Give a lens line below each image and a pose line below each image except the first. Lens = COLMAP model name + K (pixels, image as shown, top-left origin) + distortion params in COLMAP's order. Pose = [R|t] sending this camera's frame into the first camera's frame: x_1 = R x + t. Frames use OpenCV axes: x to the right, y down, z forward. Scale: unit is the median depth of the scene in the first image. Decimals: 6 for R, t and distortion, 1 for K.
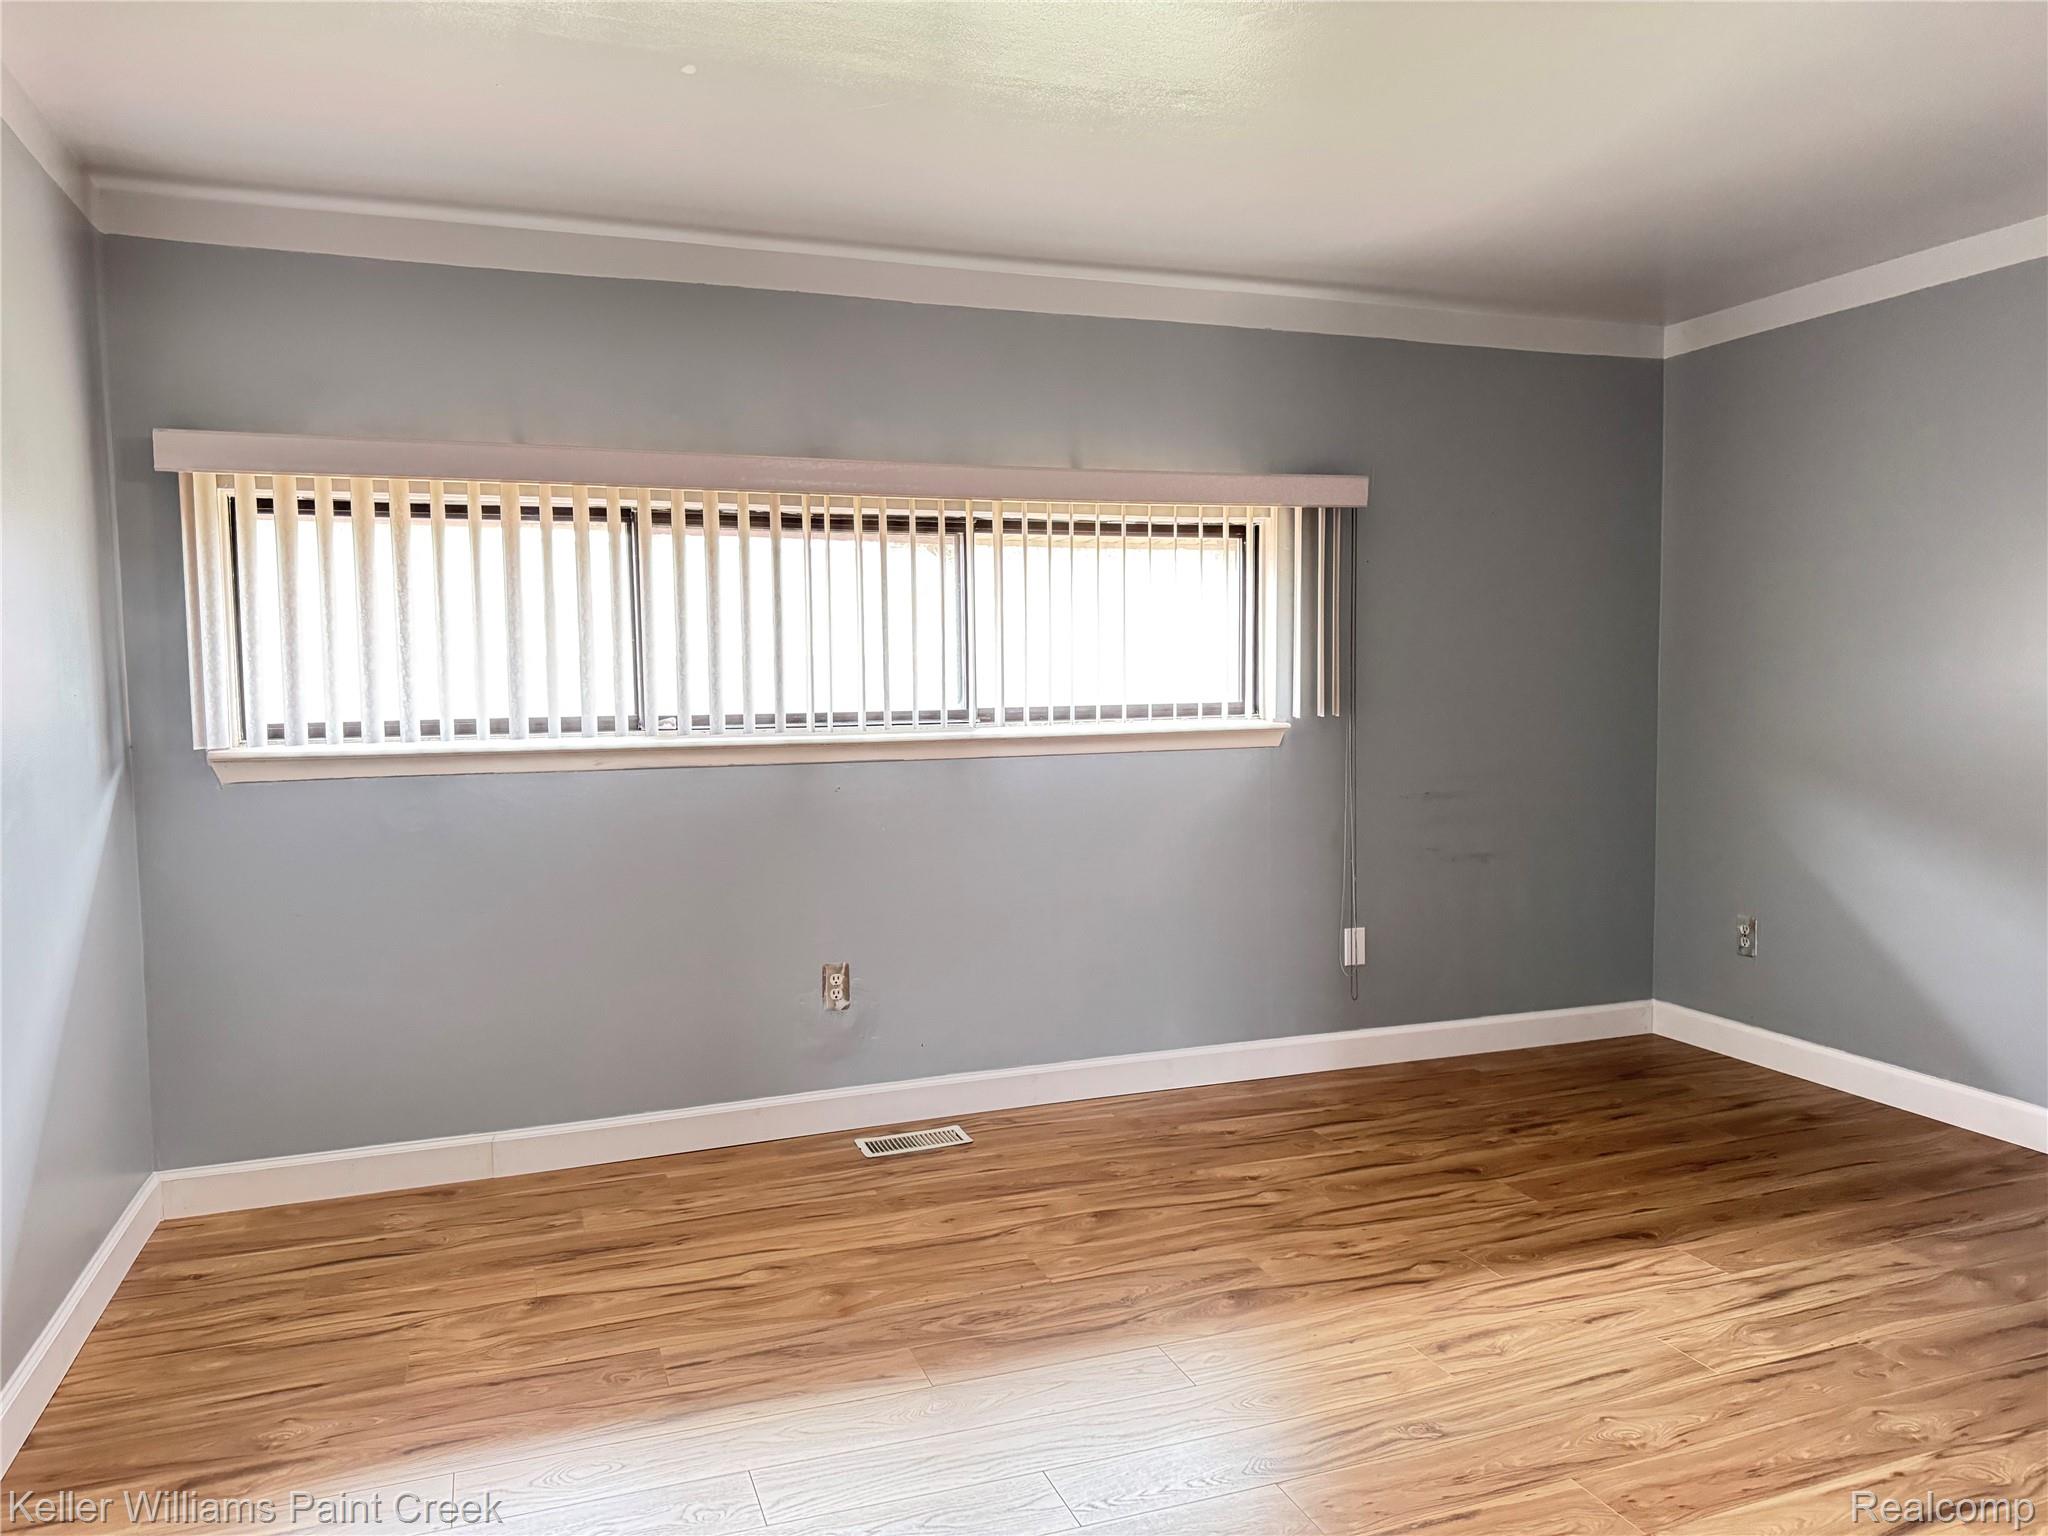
lens RADIAL K [[1422.1, 0, 1025.7], [0, 1422.1, 774.3], [0, 0, 1]] dist [0.155059, -0.188390]
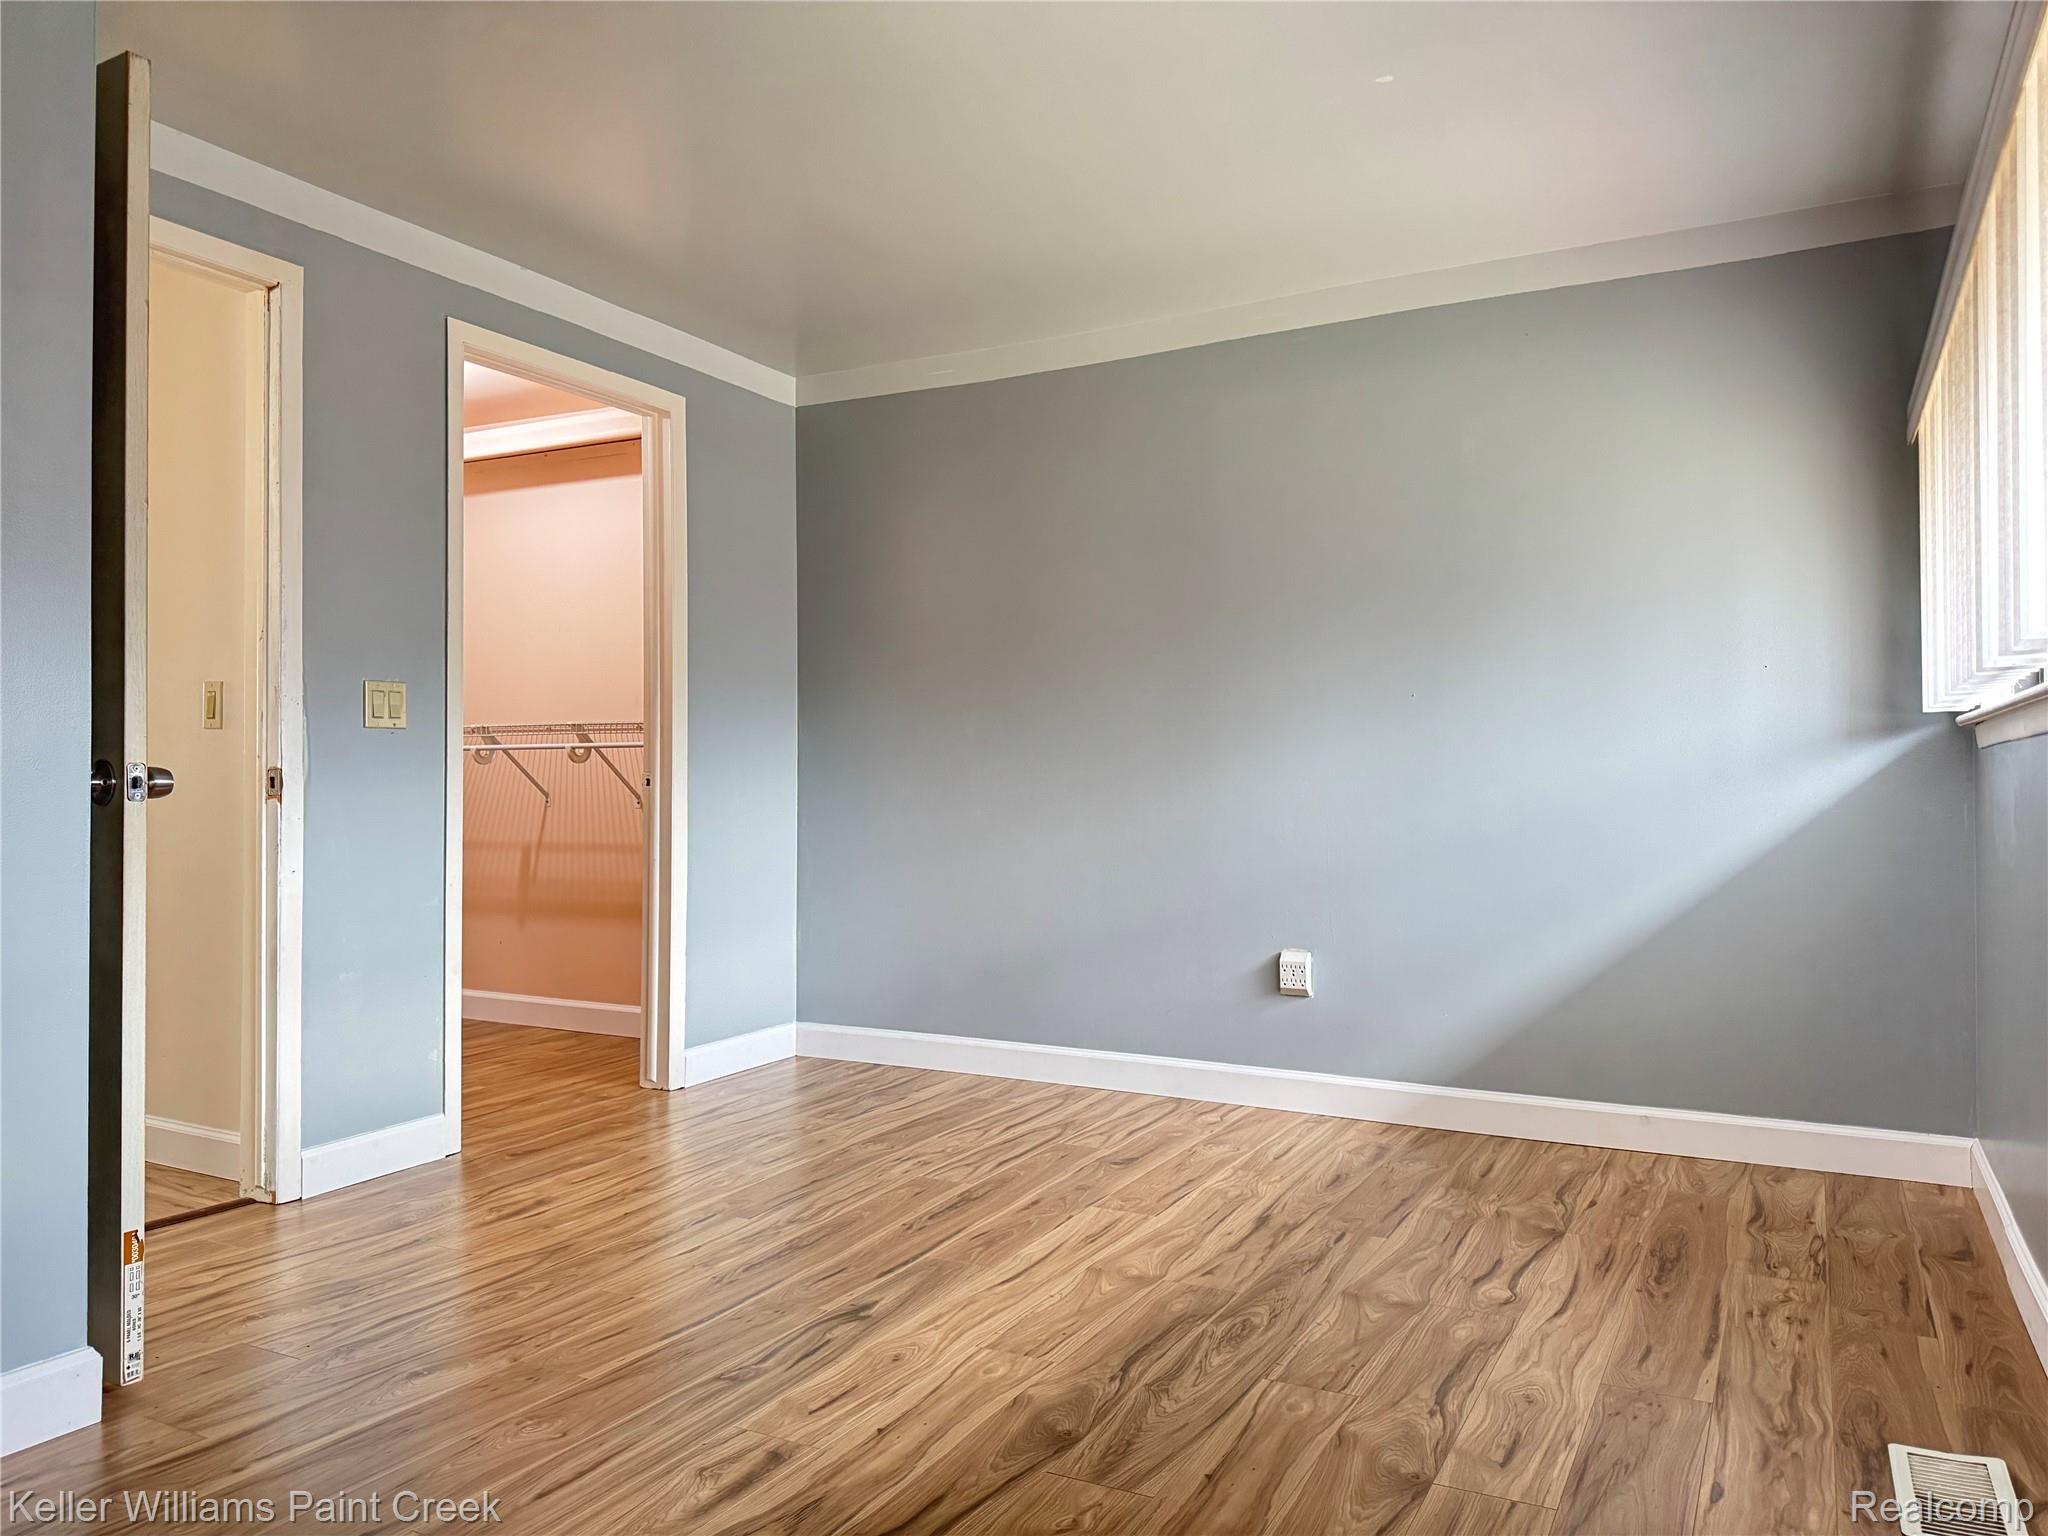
lens RADIAL K [[1452.3, 0, 1024.0], [0, 1452.3, 768.0], [0, 0, 1]] dist [0.090241, -0.114972]
pose [[-0.751898, -0.000261, -0.659280, 0.622154], [-0.036899, 0.998449, 0.041687, 0.002214], [0.658246, 0.055671, -0.750741, 1.475523]]
